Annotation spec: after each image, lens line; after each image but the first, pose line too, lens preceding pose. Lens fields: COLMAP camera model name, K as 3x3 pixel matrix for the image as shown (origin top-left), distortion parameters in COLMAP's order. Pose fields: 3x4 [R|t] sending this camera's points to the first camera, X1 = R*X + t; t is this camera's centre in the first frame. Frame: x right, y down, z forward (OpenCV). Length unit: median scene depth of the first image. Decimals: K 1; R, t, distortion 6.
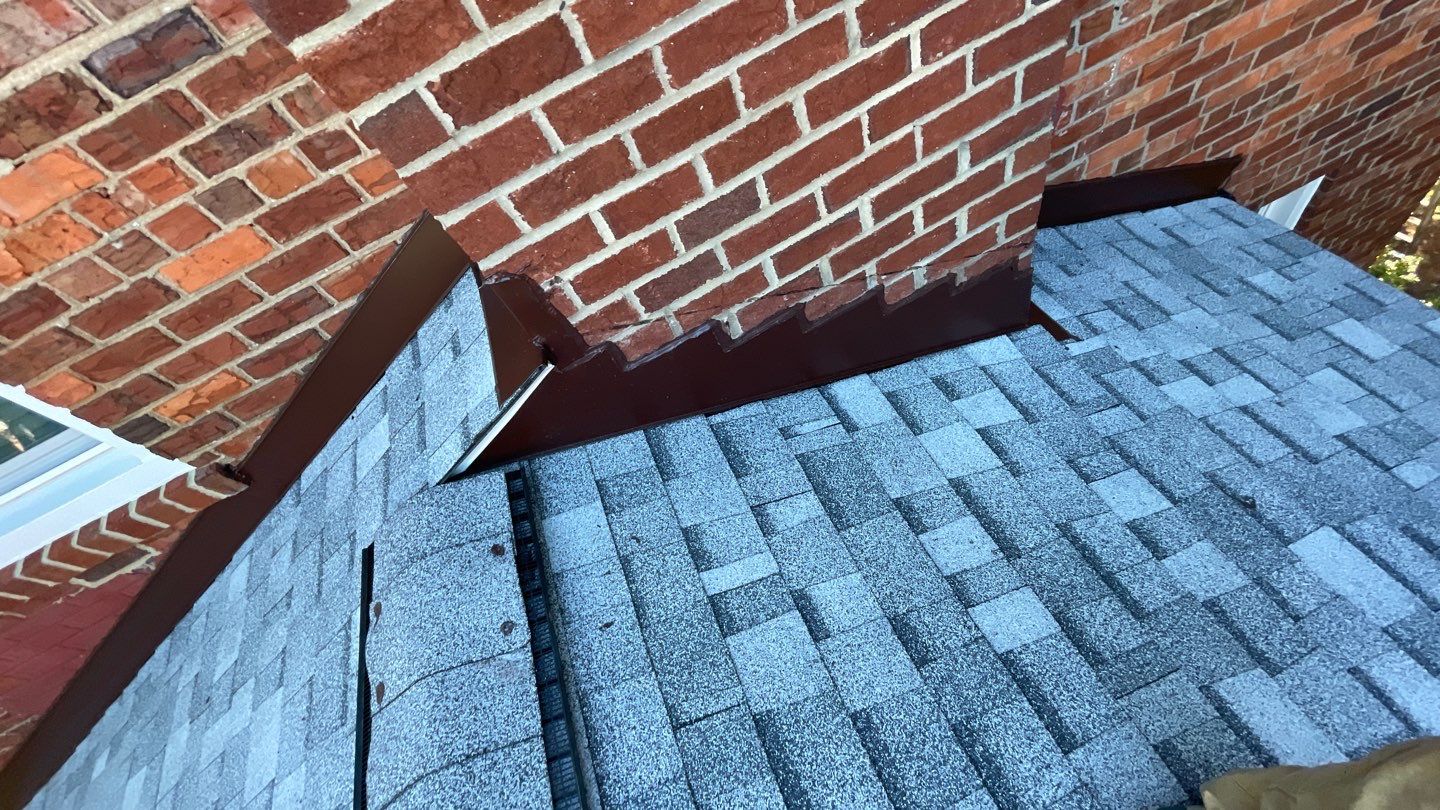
lens RADIAL K [[574.7, 0, 720.0], [0, 574.7, 405.0], [0, 0, 1]] dist [-0.021406, -0.000073]
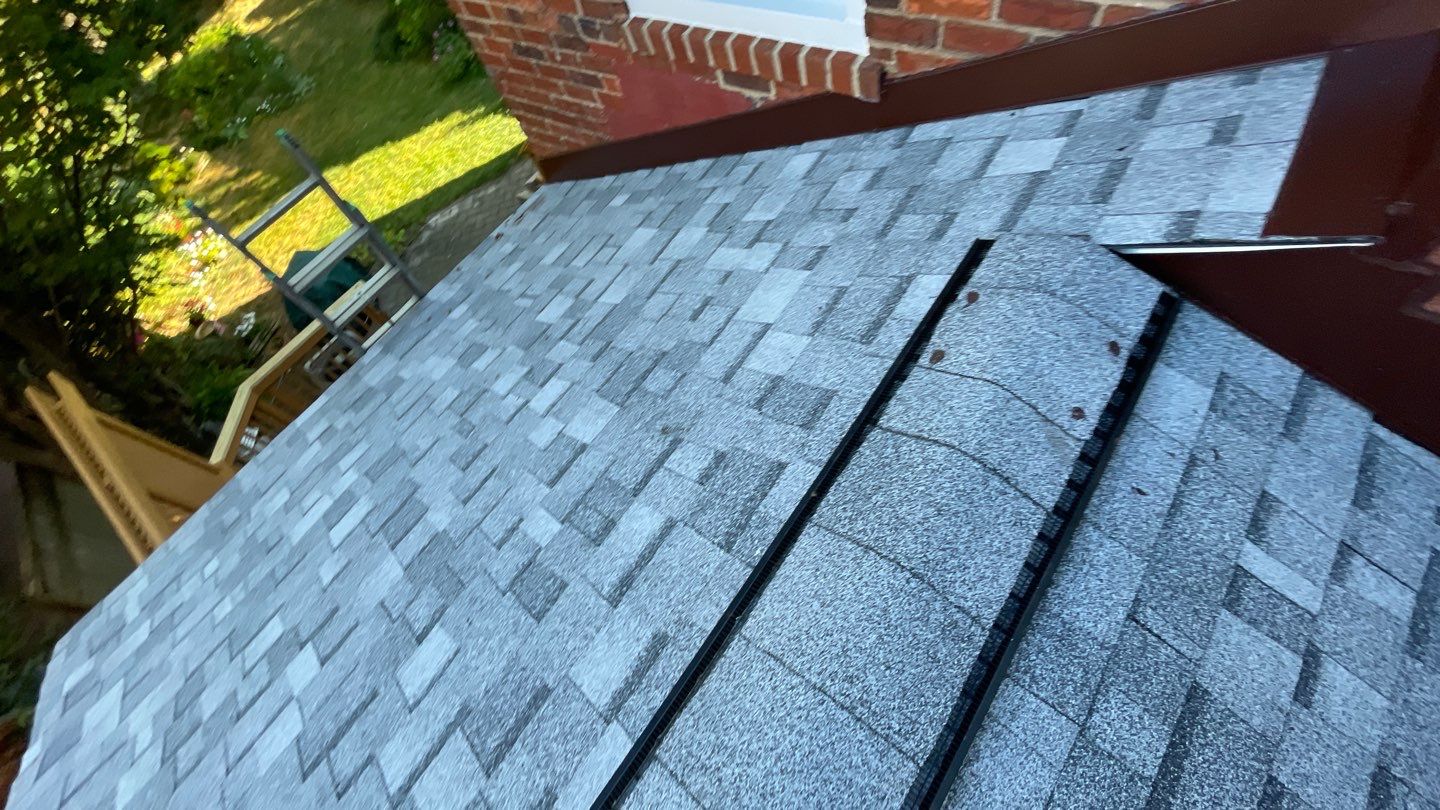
lens RADIAL K [[574.7, 0, 720.0], [0, 574.7, 405.0], [0, 0, 1]] dist [-0.021406, -0.000073]
pose [[0.546881, 0.789063, -0.279823, -0.389996], [-0.638208, 0.609236, 0.470660, 0.272306], [0.541859, -0.078810, 0.836767, -0.141621]]
